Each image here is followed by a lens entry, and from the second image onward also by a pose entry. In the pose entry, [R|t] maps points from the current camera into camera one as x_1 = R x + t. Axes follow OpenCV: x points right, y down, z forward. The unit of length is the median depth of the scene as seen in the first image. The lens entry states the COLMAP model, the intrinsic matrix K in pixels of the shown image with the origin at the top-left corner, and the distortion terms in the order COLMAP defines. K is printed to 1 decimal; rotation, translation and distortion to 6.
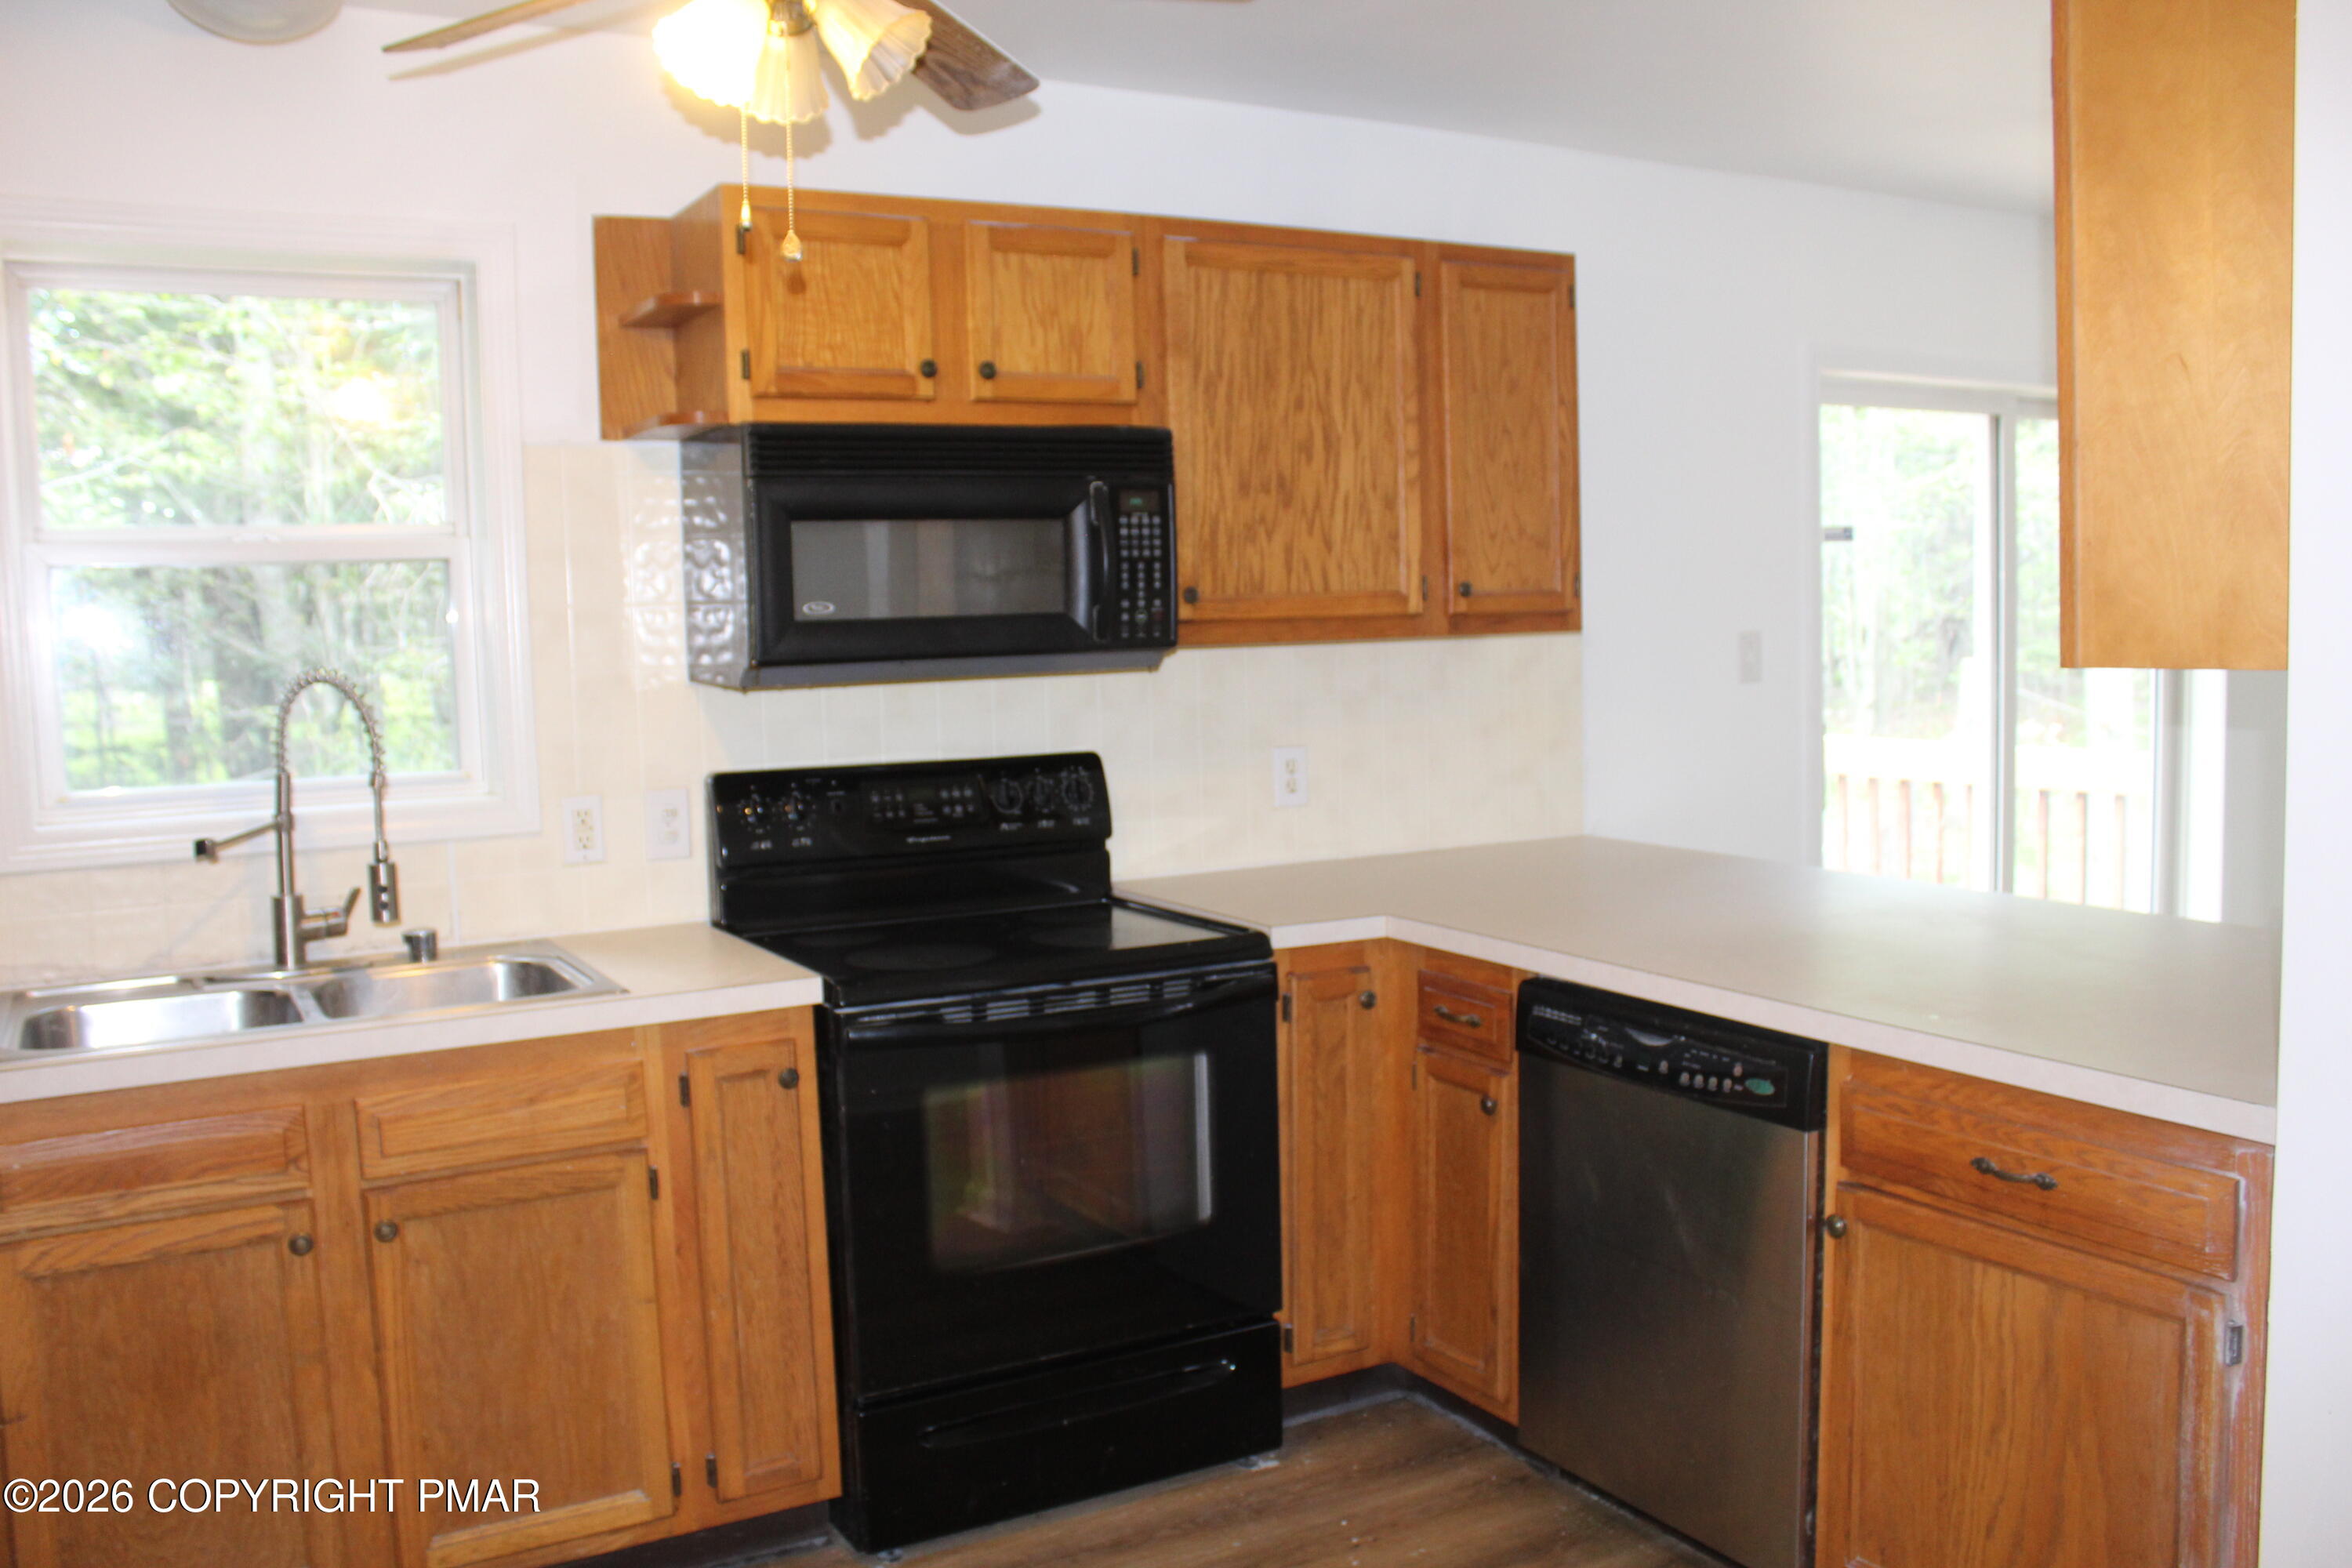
lens RADIAL K [[1975.8, 0, 1164.5], [0, 1975.8, 791.3], [0, 0, 1]] dist [-0.173760, 0.169006]
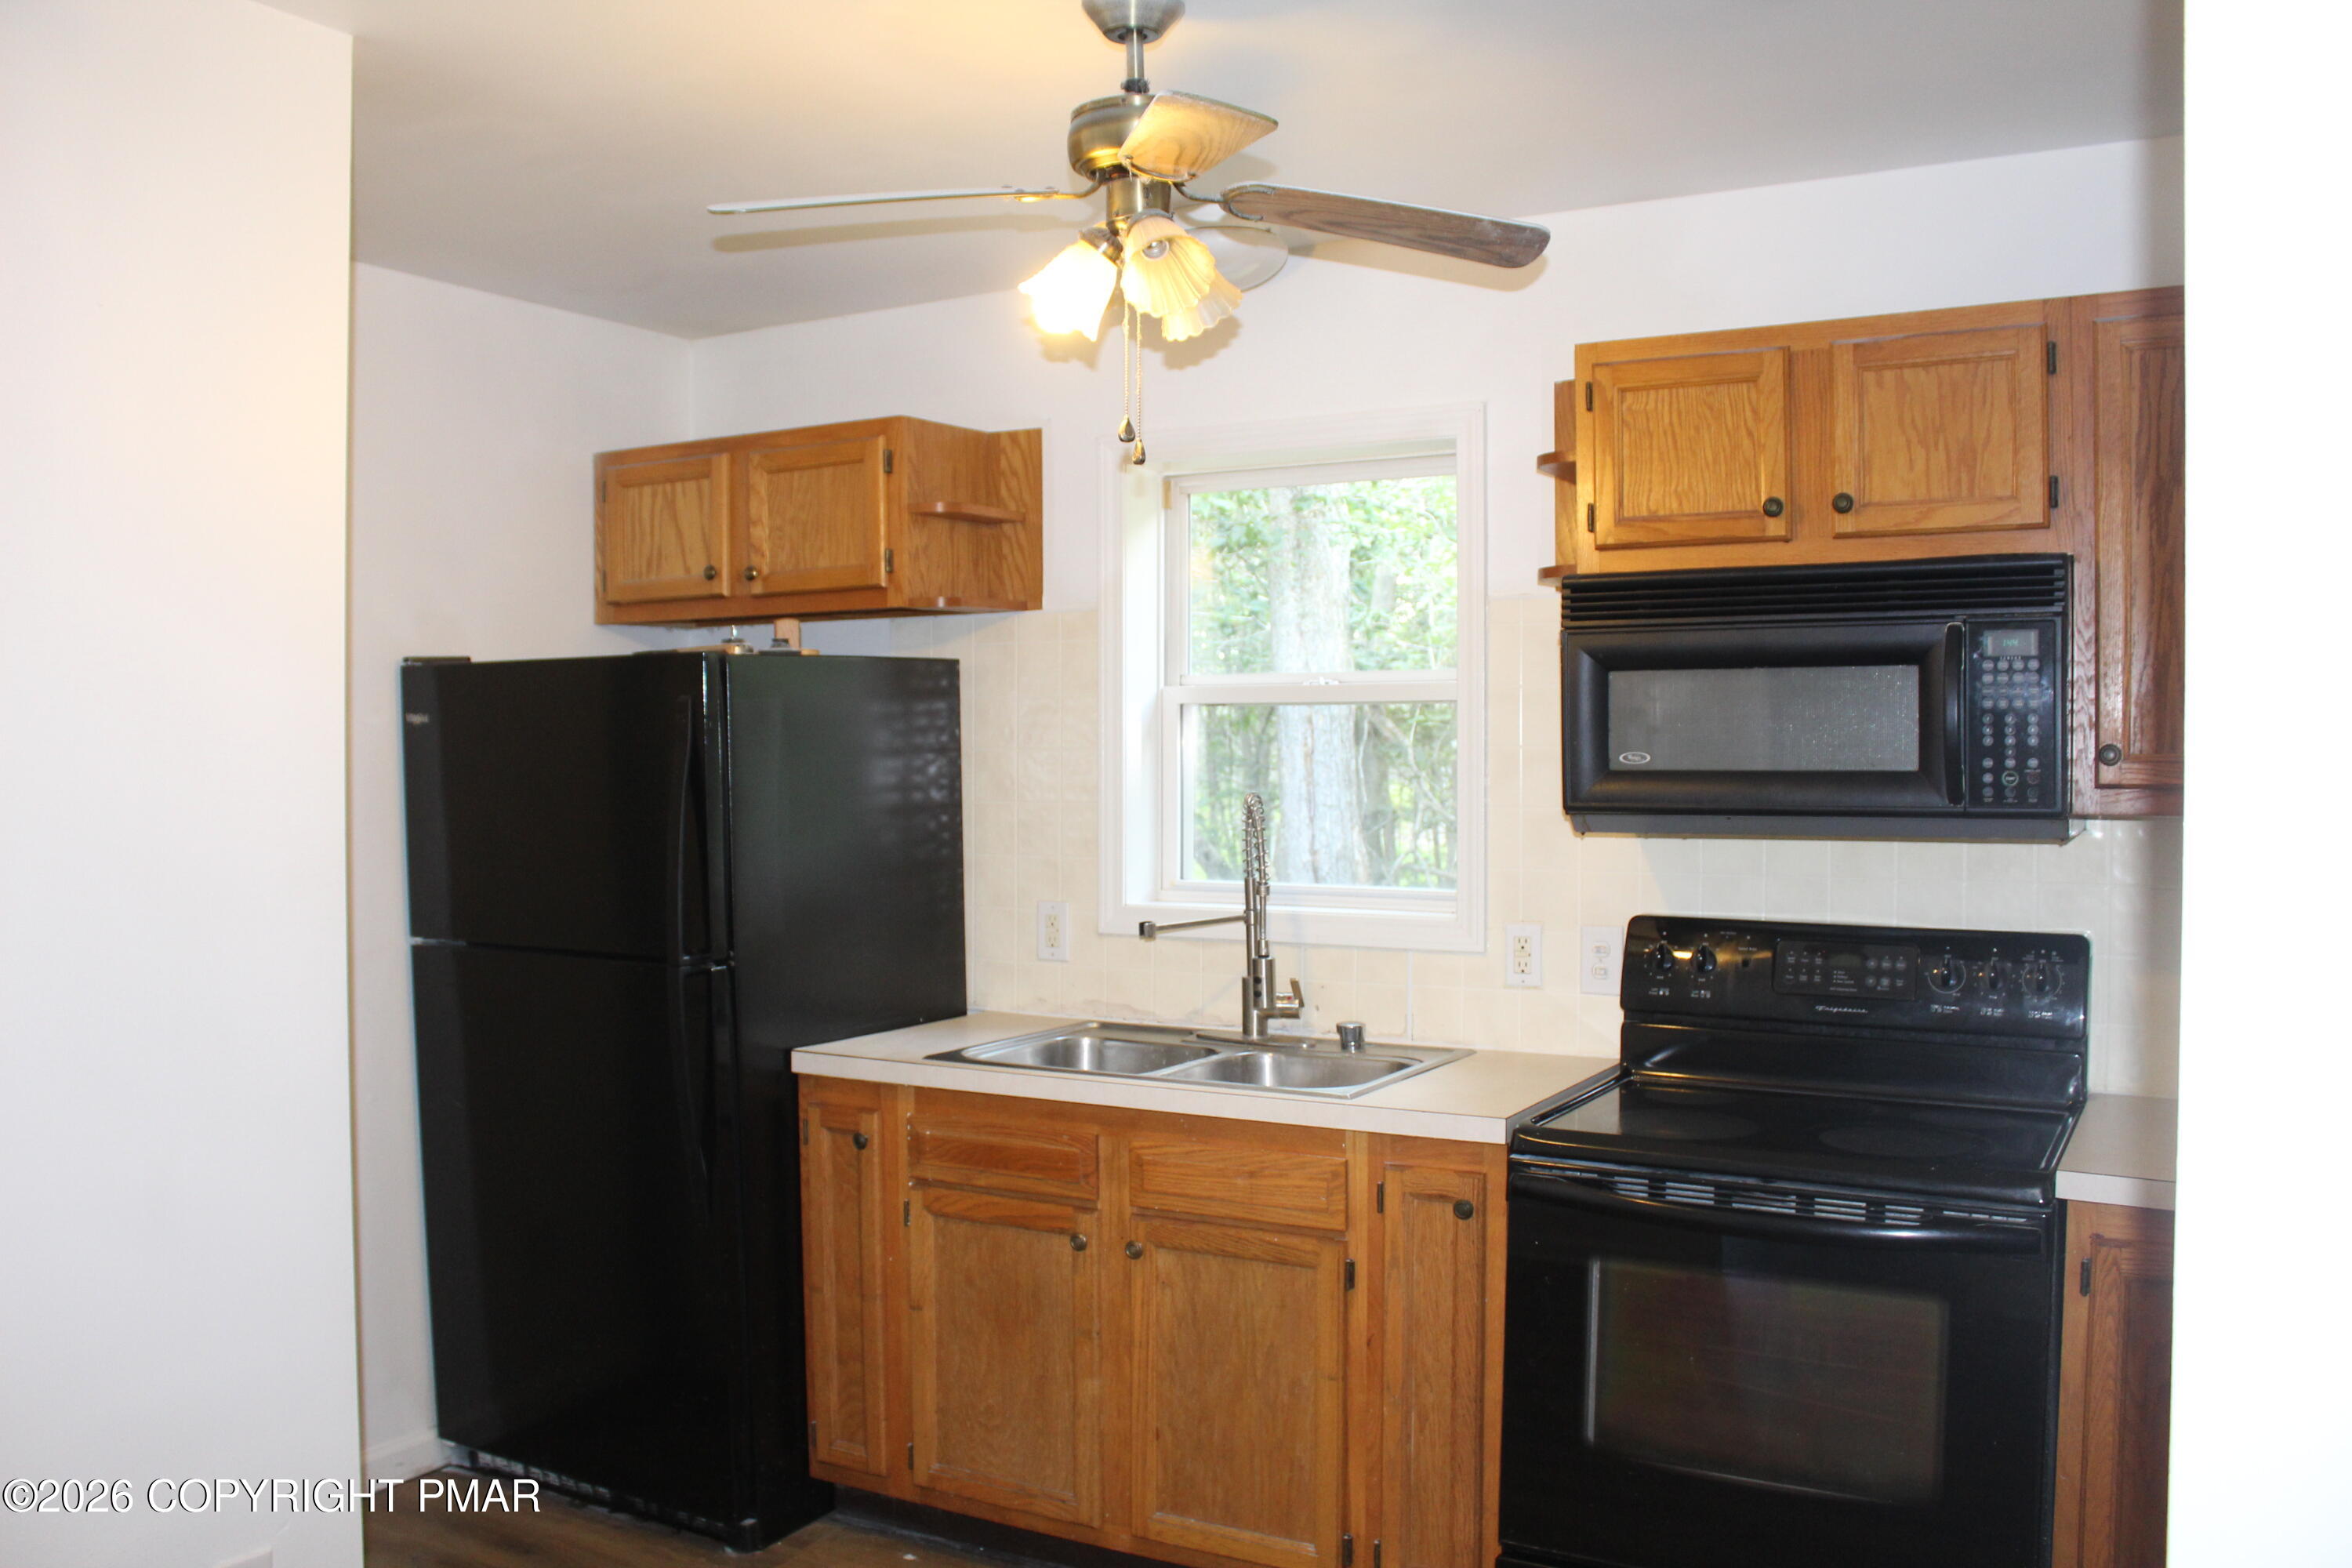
lens RADIAL K [[1975.8, 0, 1164.5], [0, 1975.8, 791.3], [0, 0, 1]] dist [-0.173760, 0.169006]
pose [[0.500097, 0.043016, -0.864900, 0.568753], [-0.090720, 0.995872, -0.002926, -0.052388], [0.861204, 0.079927, 0.501935, 0.301448]]
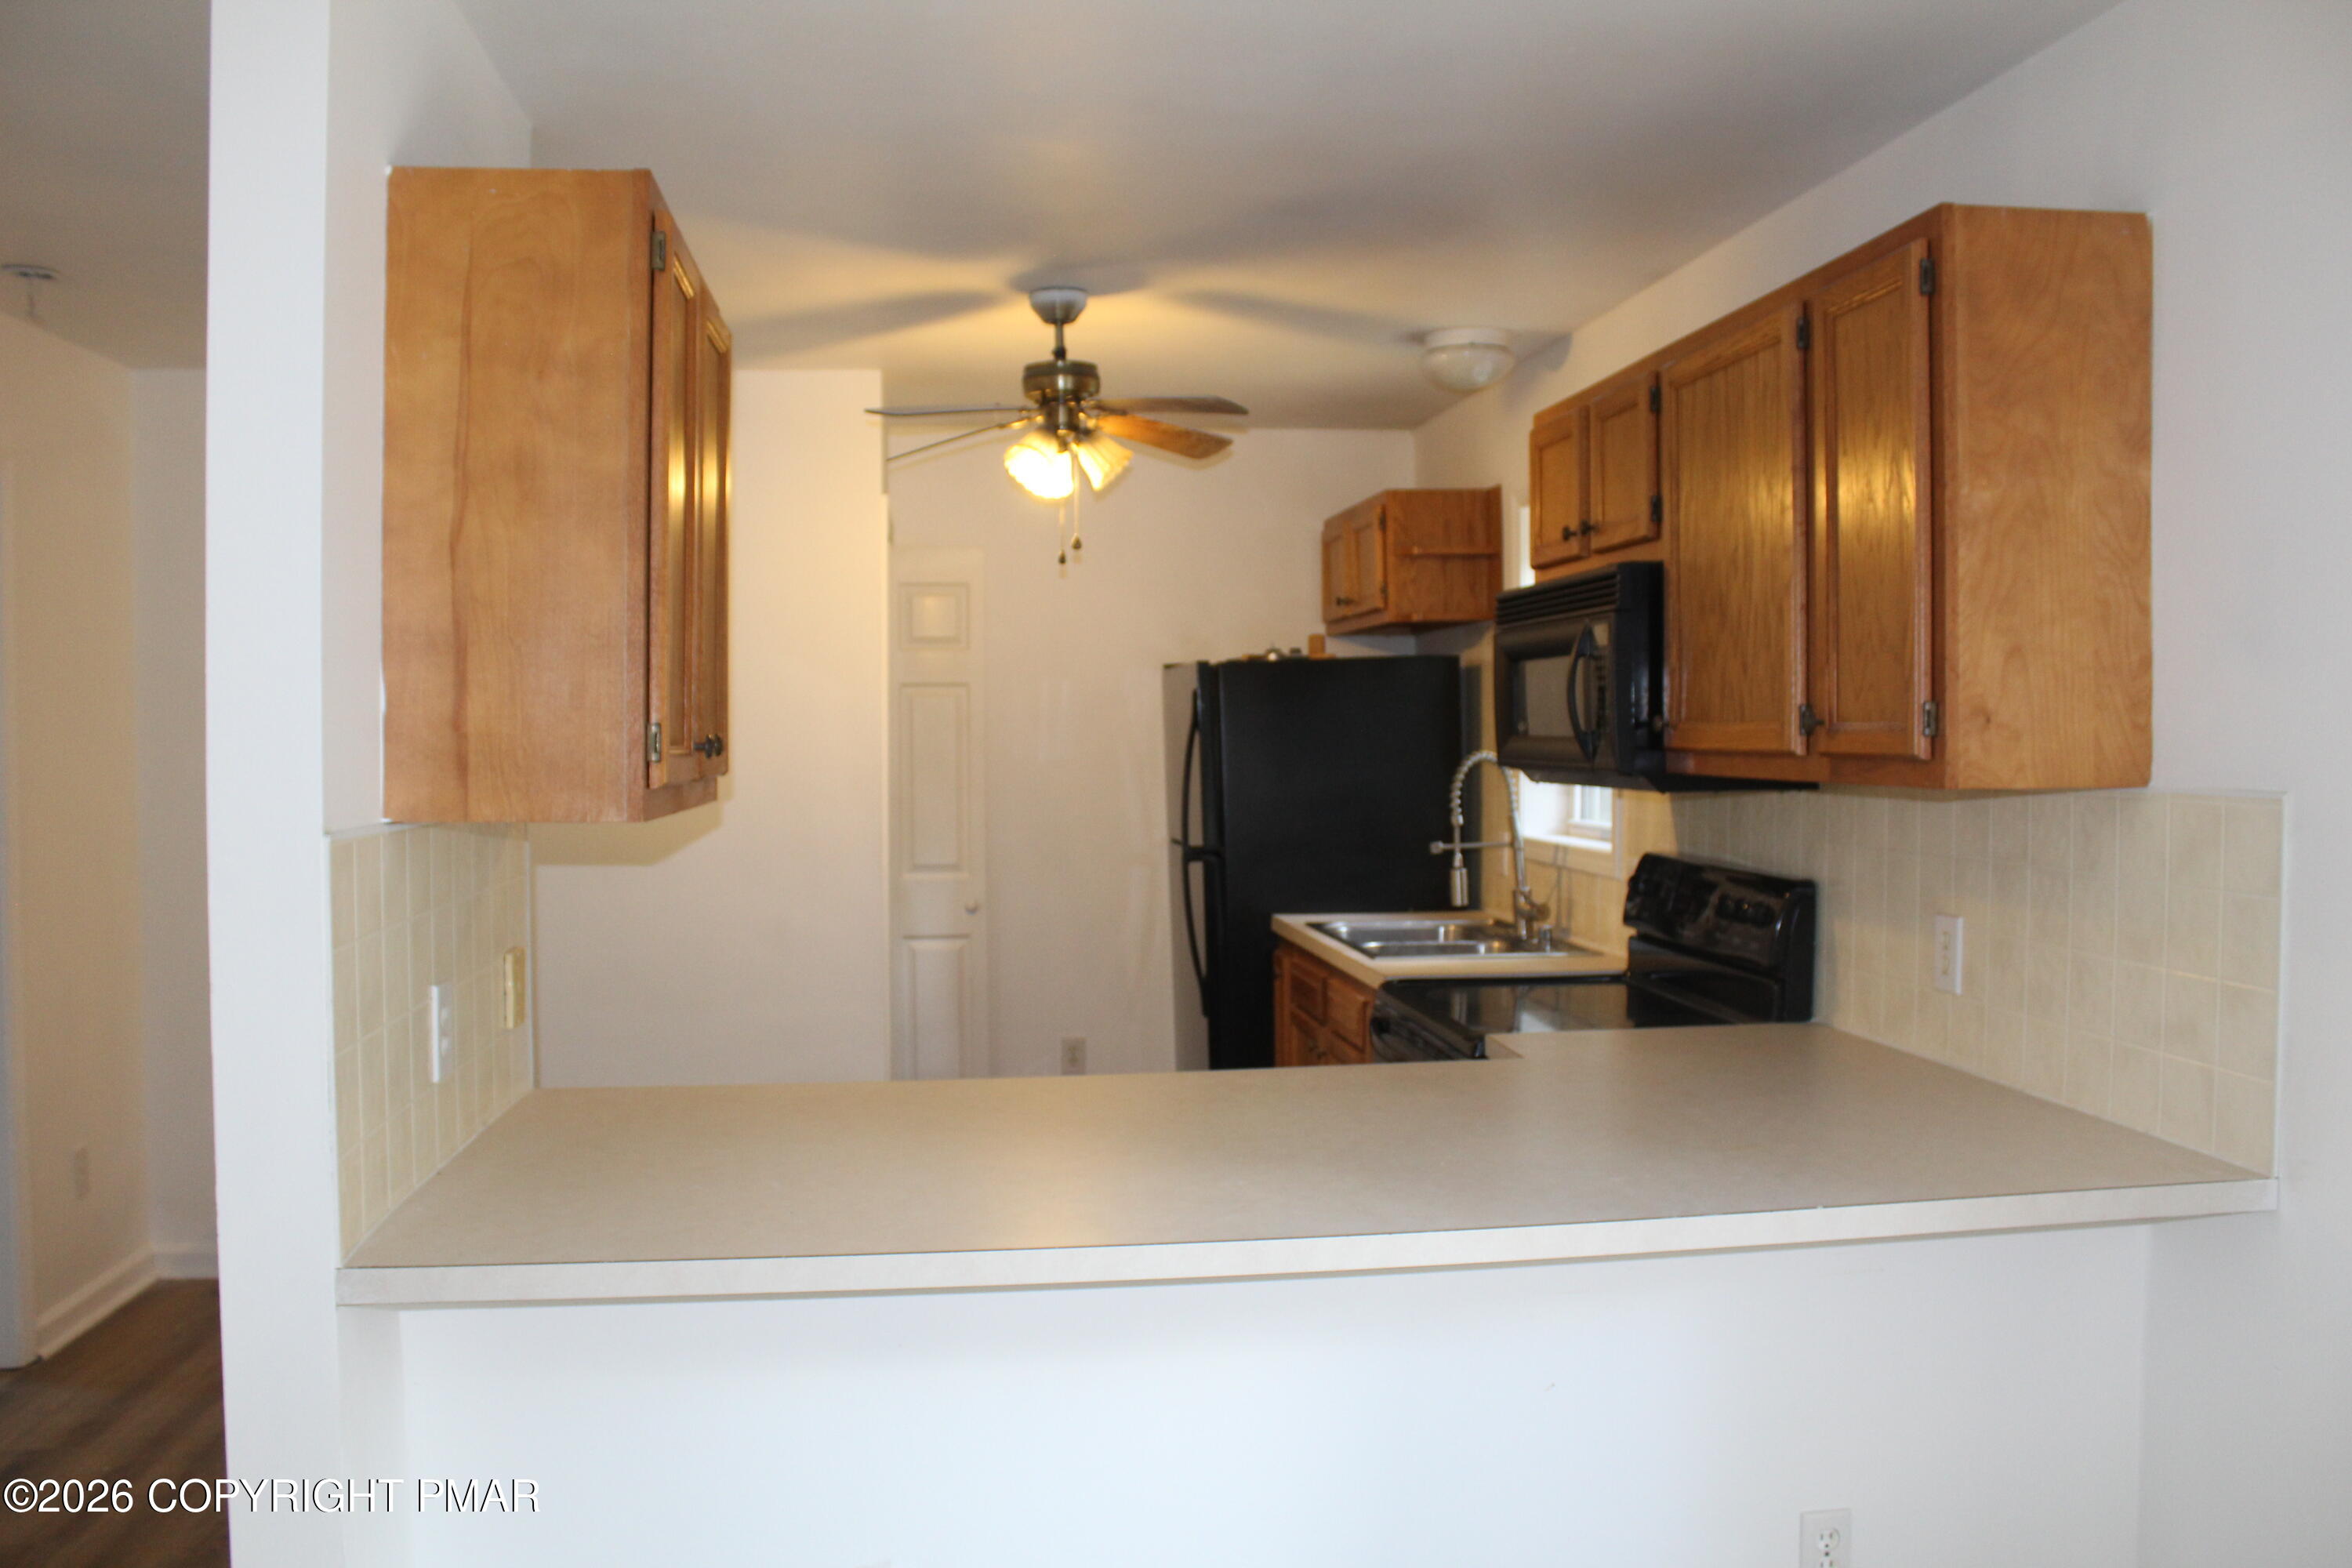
lens RADIAL K [[1975.8, 0, 1164.5], [0, 1975.8, 791.3], [0, 0, 1]] dist [-0.173760, 0.169006]
pose [[-0.392223, 0.059683, -0.917932, 1.169651], [-0.069923, 0.993071, 0.094446, -0.160401], [0.917209, 0.101228, -0.385333, 1.313357]]
